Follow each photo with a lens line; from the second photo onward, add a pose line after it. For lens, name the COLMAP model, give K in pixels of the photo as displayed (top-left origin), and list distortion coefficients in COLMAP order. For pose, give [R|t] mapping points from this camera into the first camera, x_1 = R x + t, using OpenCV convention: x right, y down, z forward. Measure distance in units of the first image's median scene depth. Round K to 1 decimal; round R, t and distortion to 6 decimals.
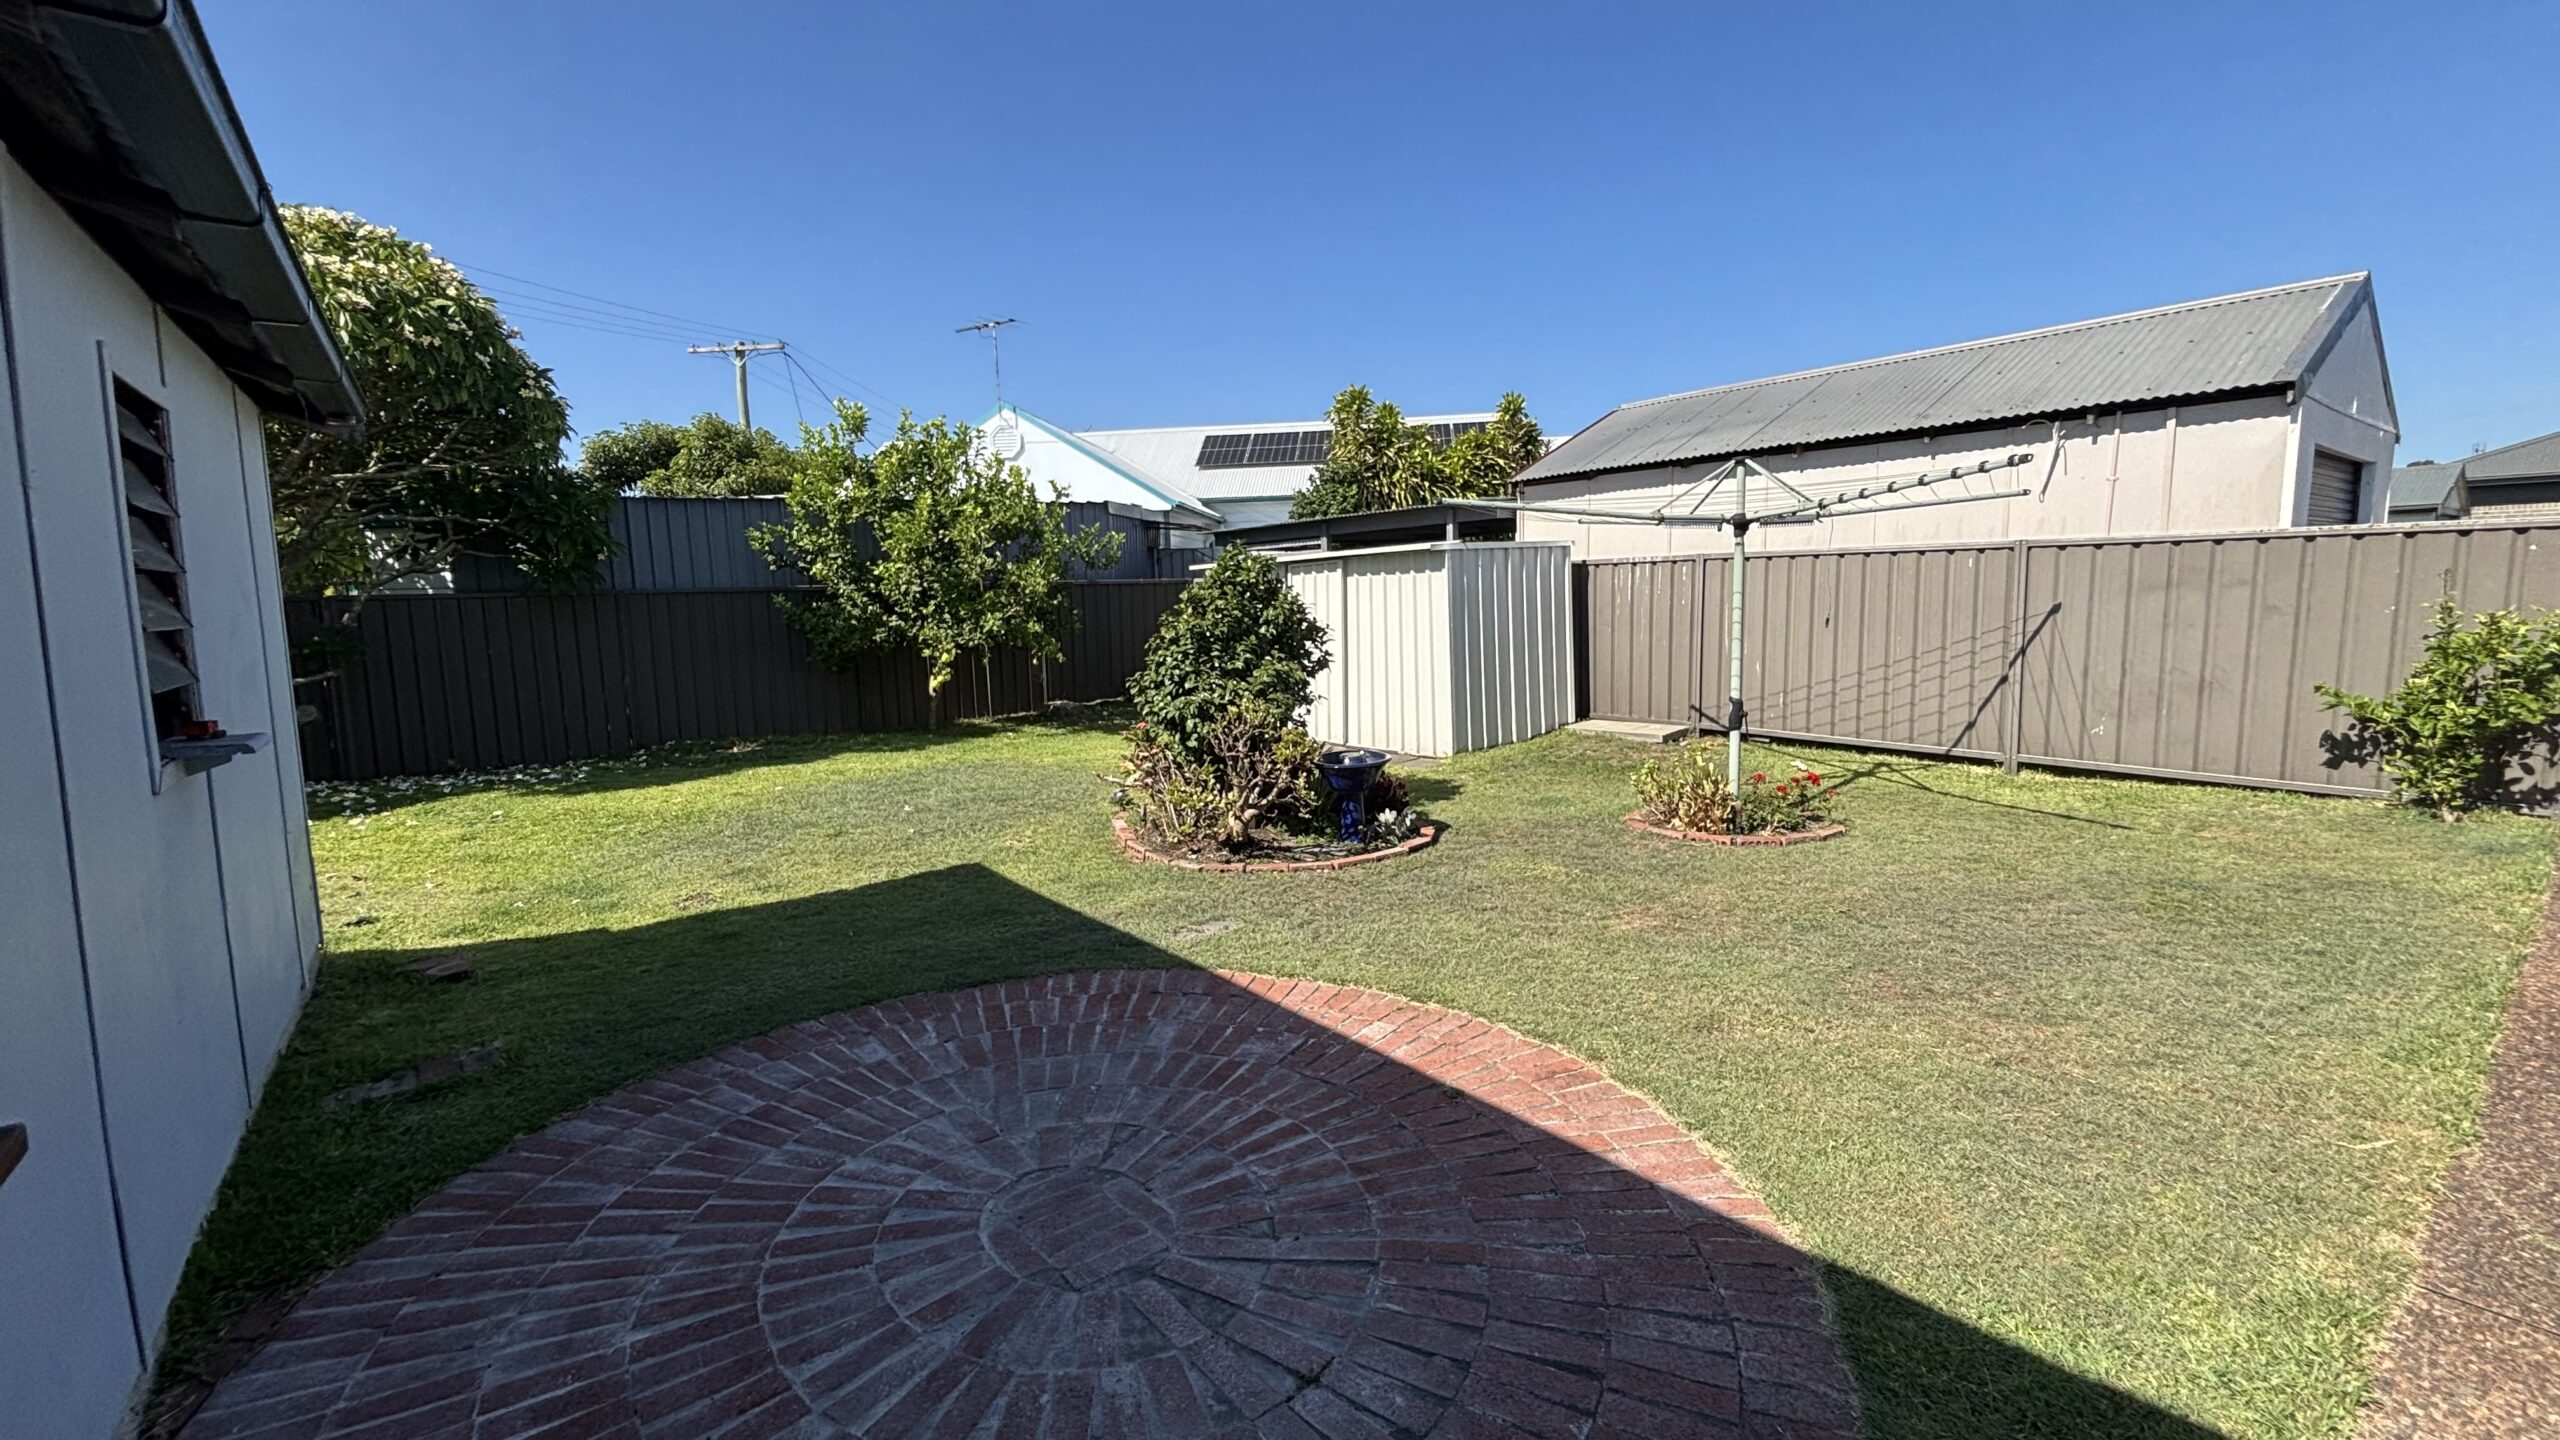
lens RADIAL K [[1044.1, 0, 1280.0], [0, 1044.1, 720.0], [0, 0, 1]] dist [0.001433, 0.000037]
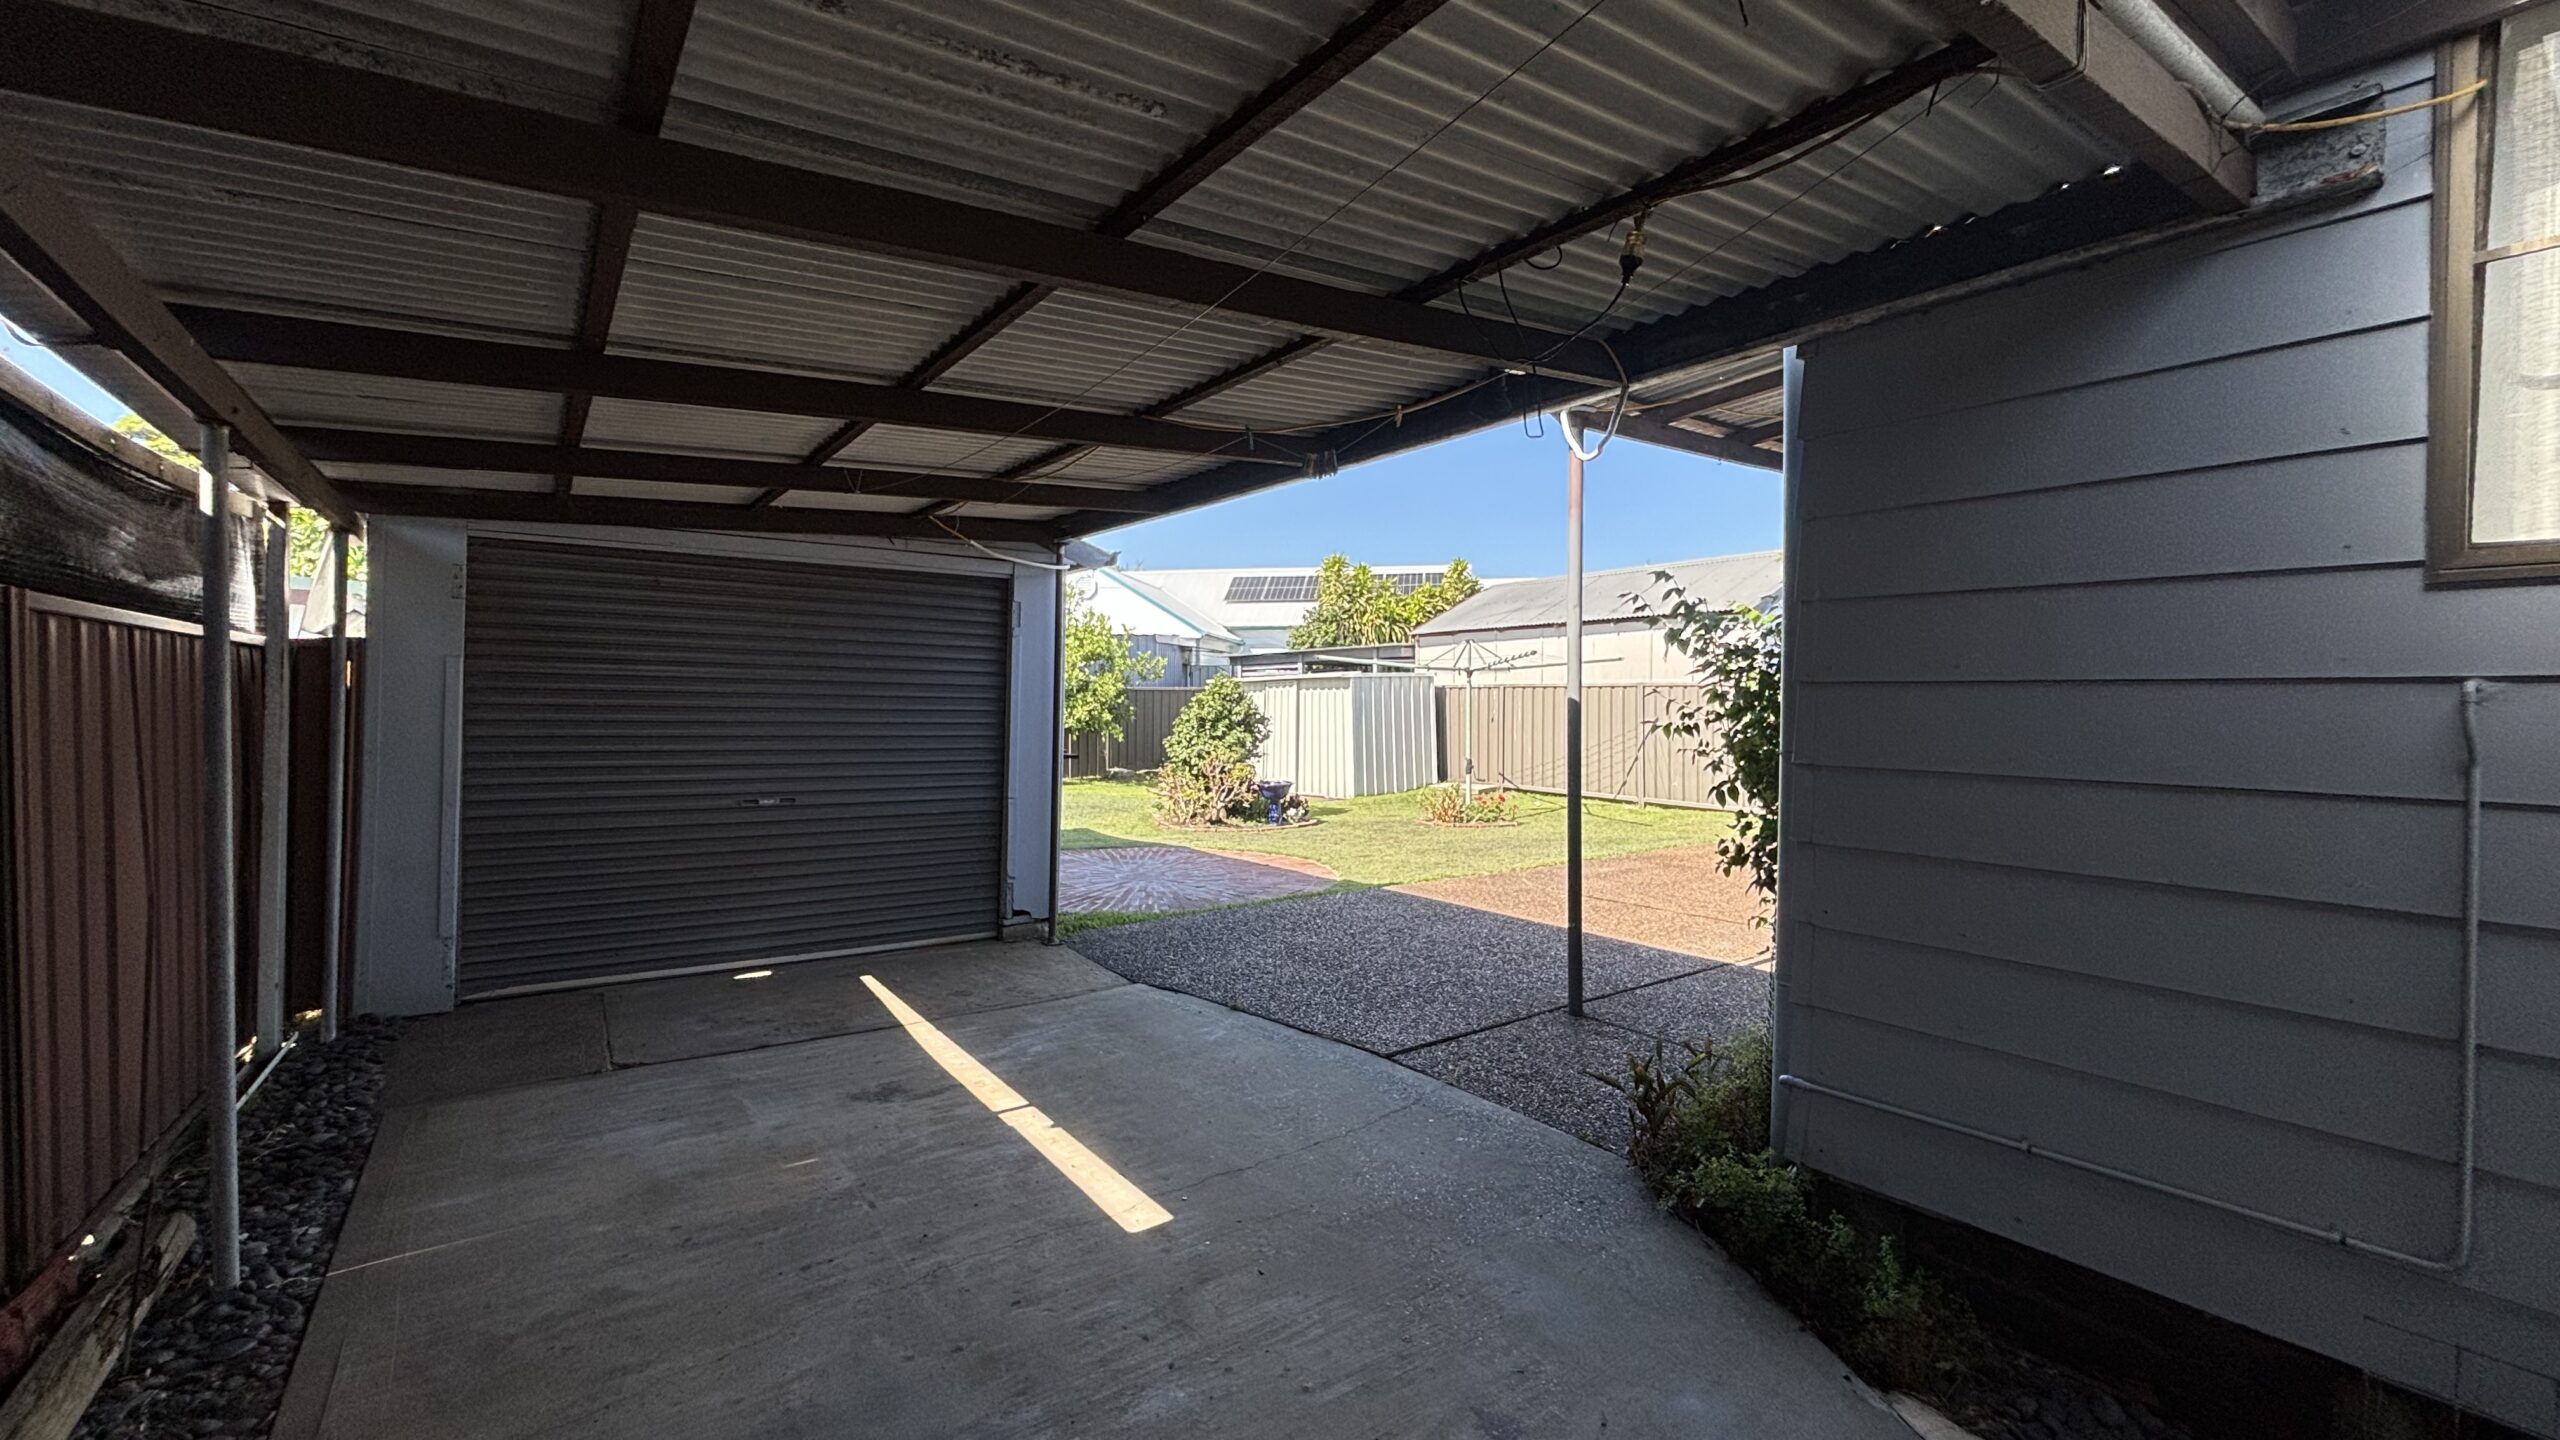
lens RADIAL K [[1044.1, 0, 1280.0], [0, 1044.1, 720.0], [0, 0, 1]] dist [0.001433, 0.000037]
pose [[0.998900, 0.029151, -0.036723, 0.102555], [-0.032754, 0.994278, -0.101678, 0.083025], [0.033549, 0.102769, 0.994139, -0.680290]]
